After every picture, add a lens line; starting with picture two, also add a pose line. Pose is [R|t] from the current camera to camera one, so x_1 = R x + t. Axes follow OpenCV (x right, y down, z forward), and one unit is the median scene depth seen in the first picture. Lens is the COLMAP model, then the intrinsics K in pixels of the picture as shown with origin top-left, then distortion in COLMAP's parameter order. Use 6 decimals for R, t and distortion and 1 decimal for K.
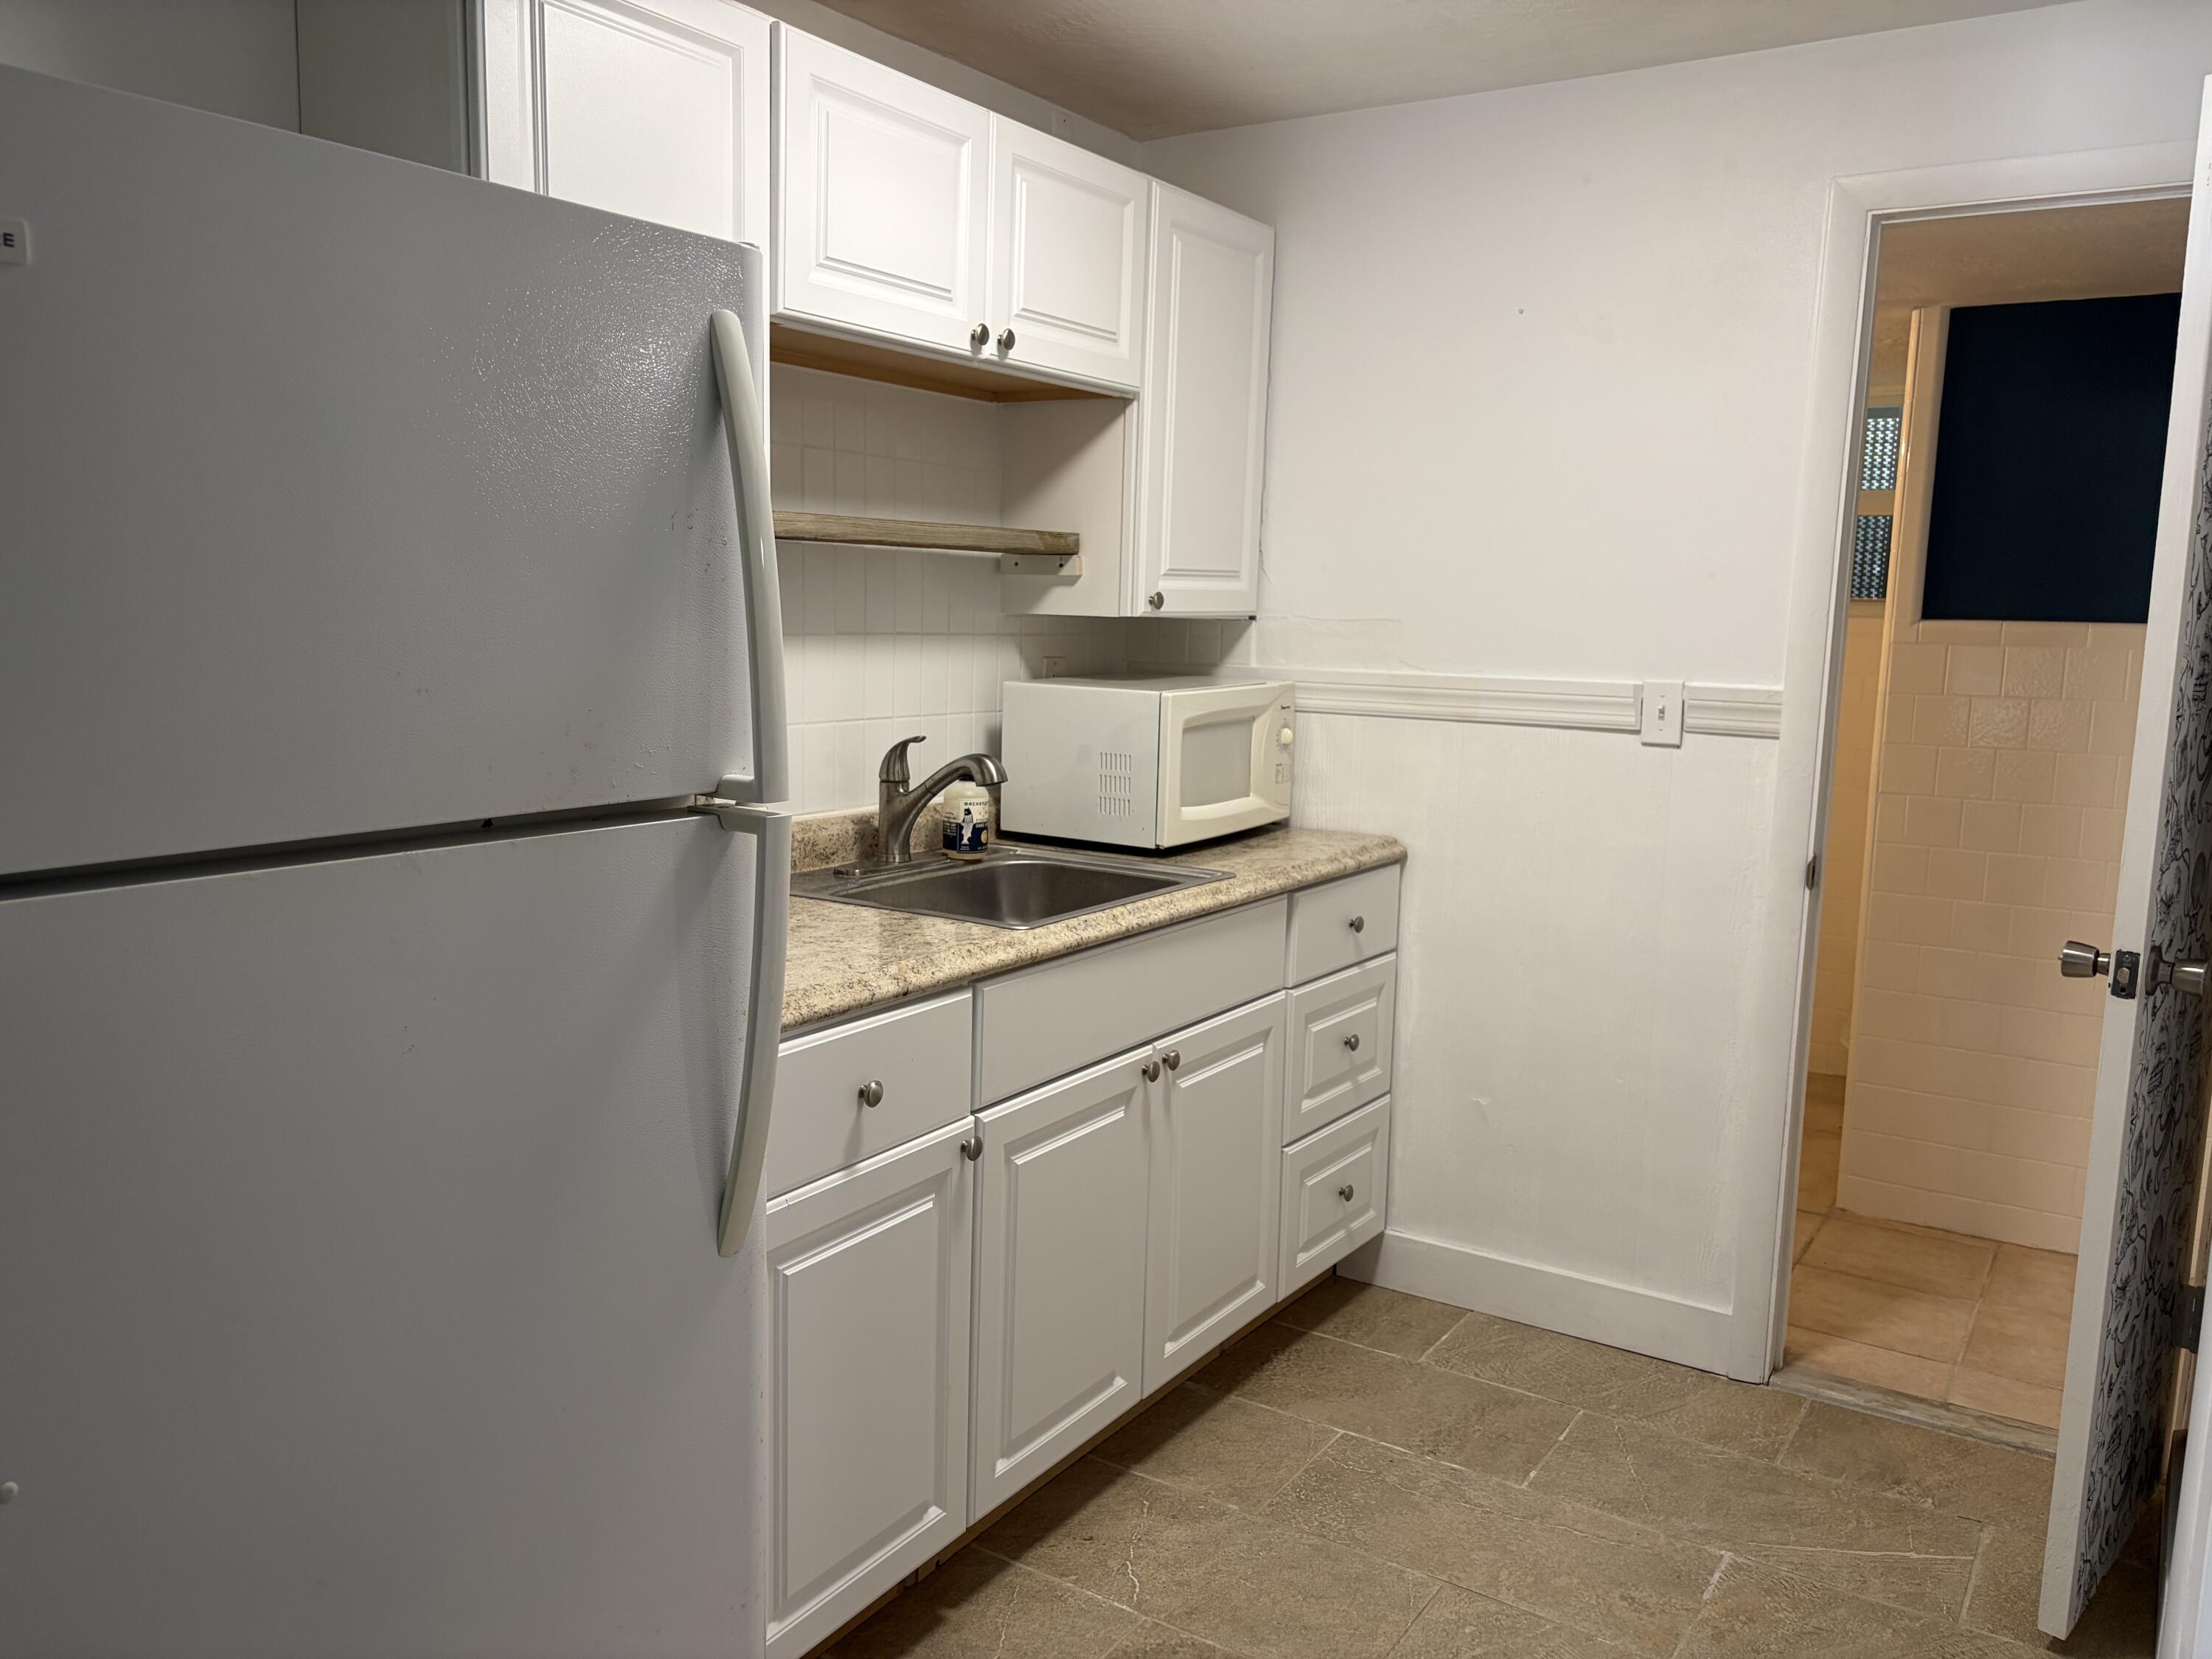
lens RADIAL K [[1671.6, 0, 1120.3], [0, 1671.6, 842.0], [0, 0, 1]] dist [0.000603, -0.019535]
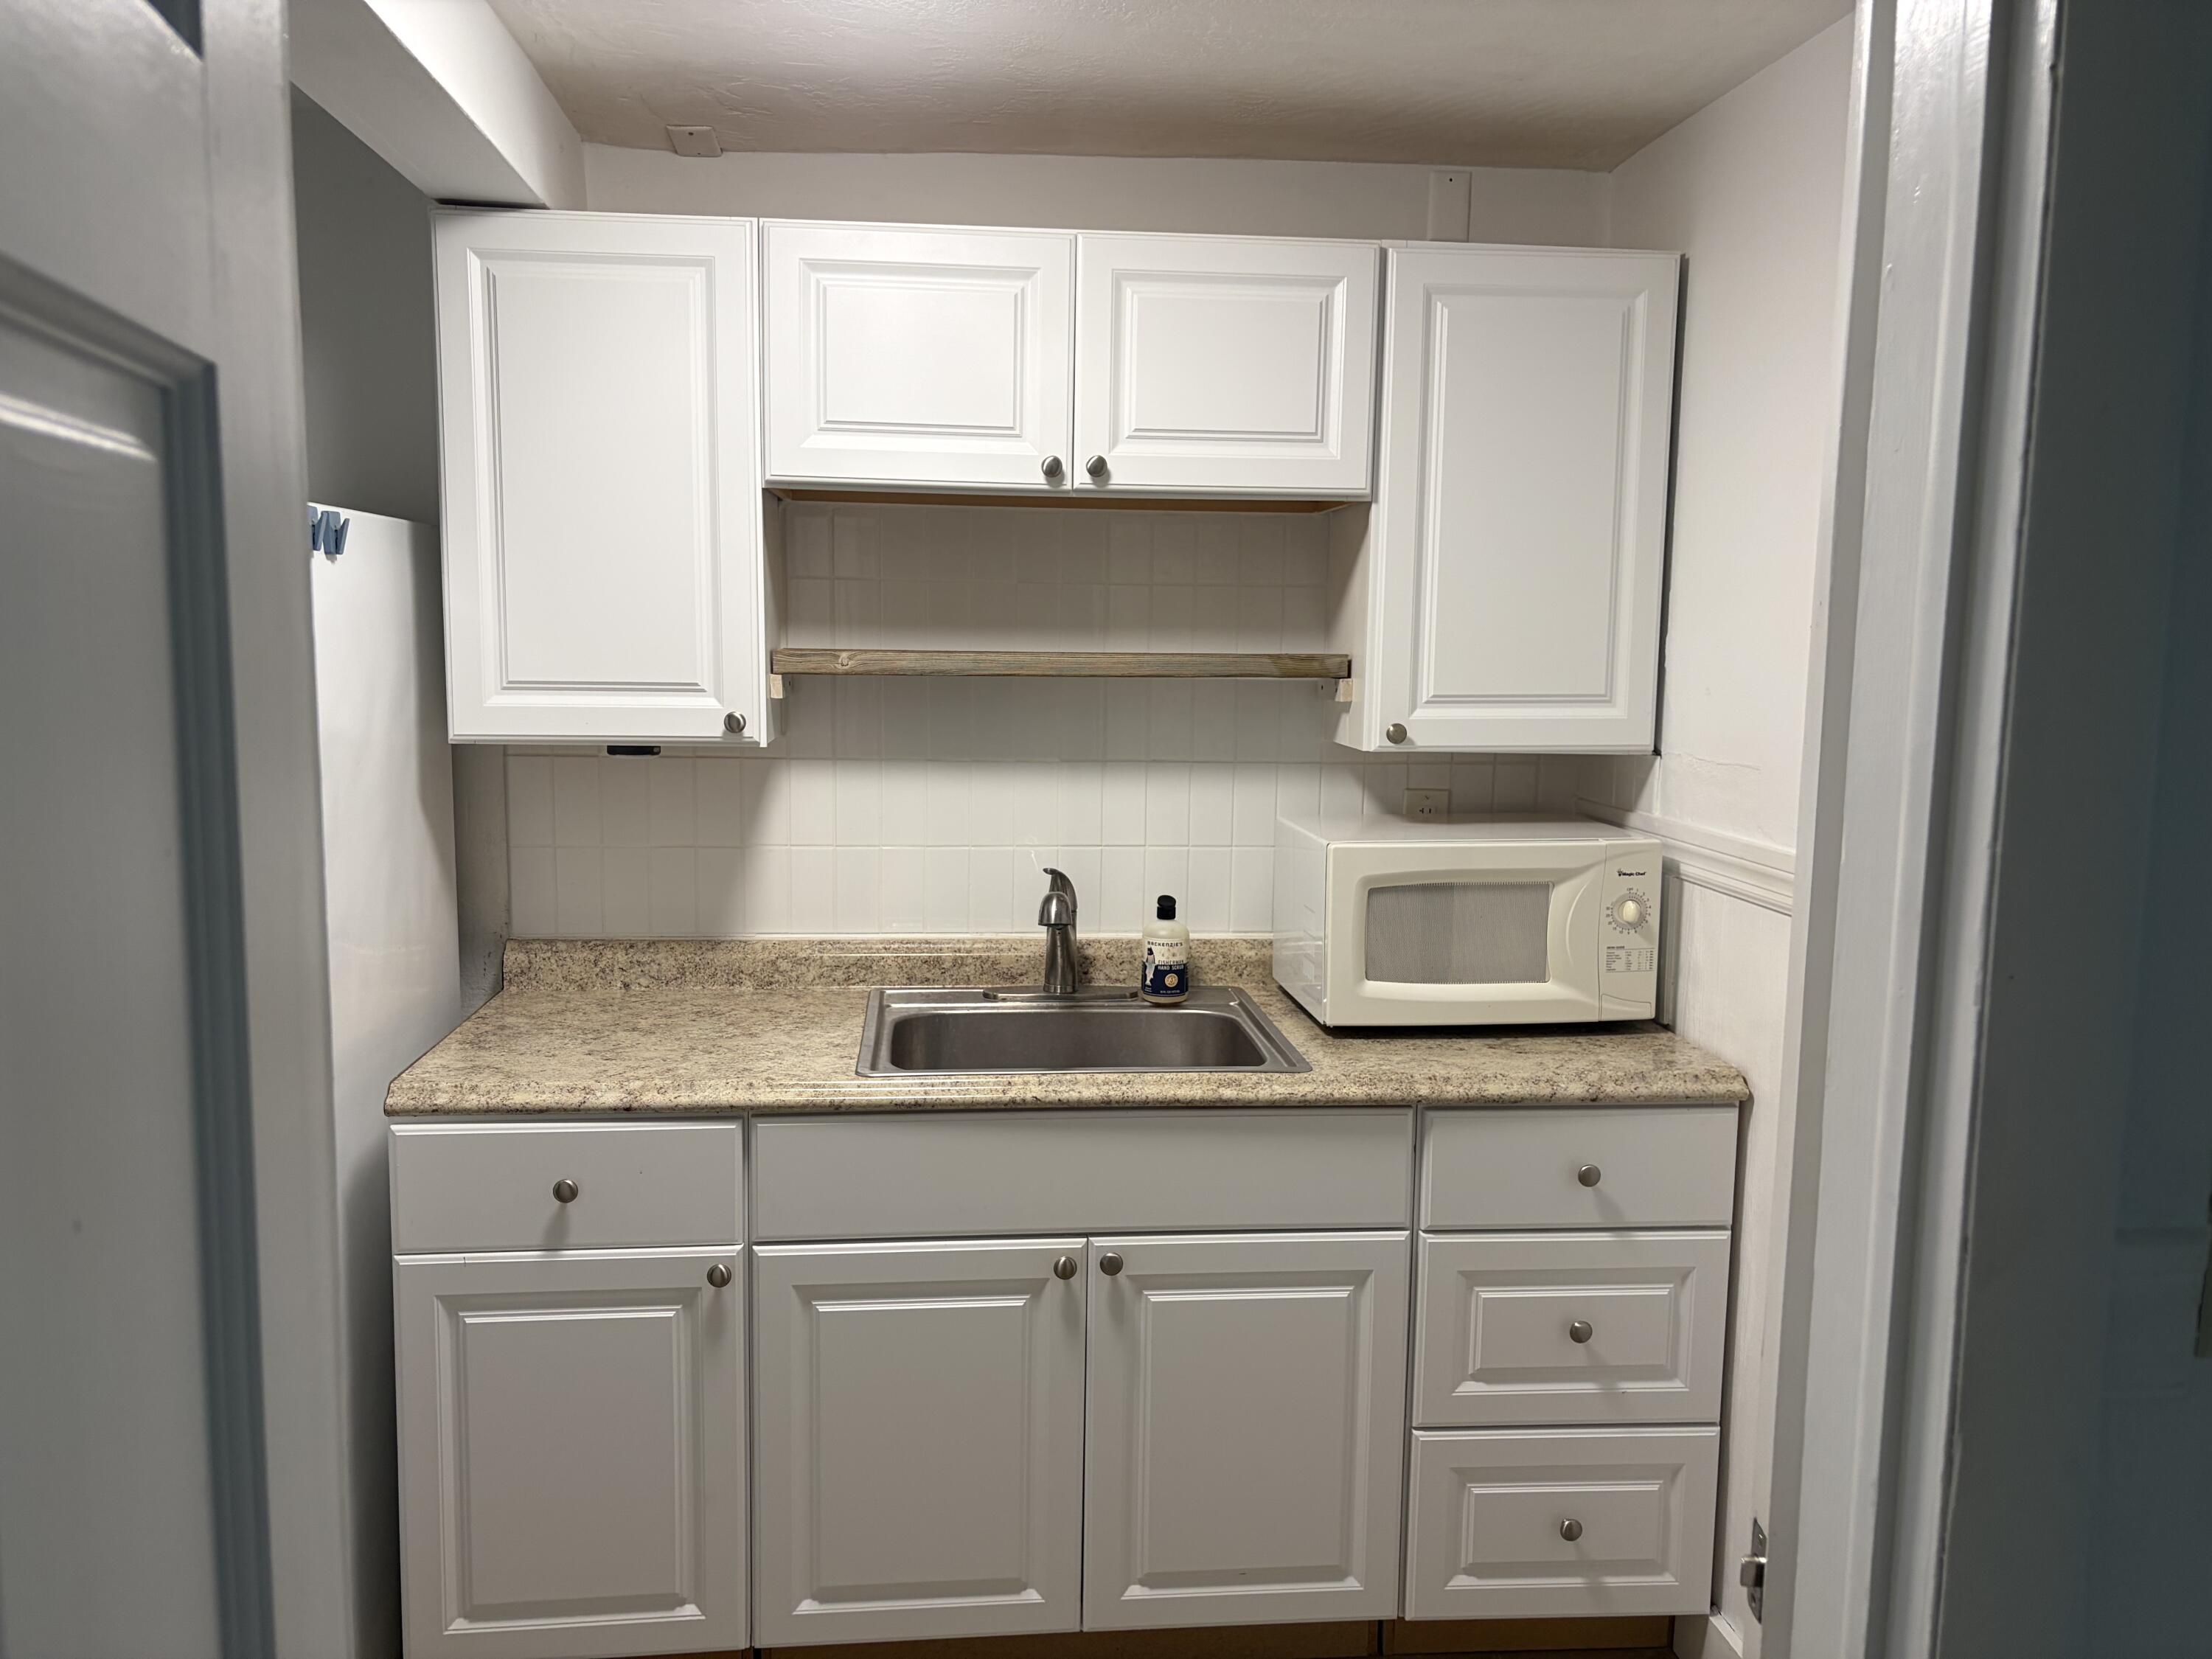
lens RADIAL K [[1671.6, 0, 1109.6], [0, 1671.6, 819.4], [0, 0, 1]] dist [0.000603, -0.019535]
pose [[0.618491, 0.075912, -0.782116, 0.621639], [-0.111574, 0.993722, 0.008219, -0.096751], [0.777830, 0.082181, 0.623078, 0.382864]]
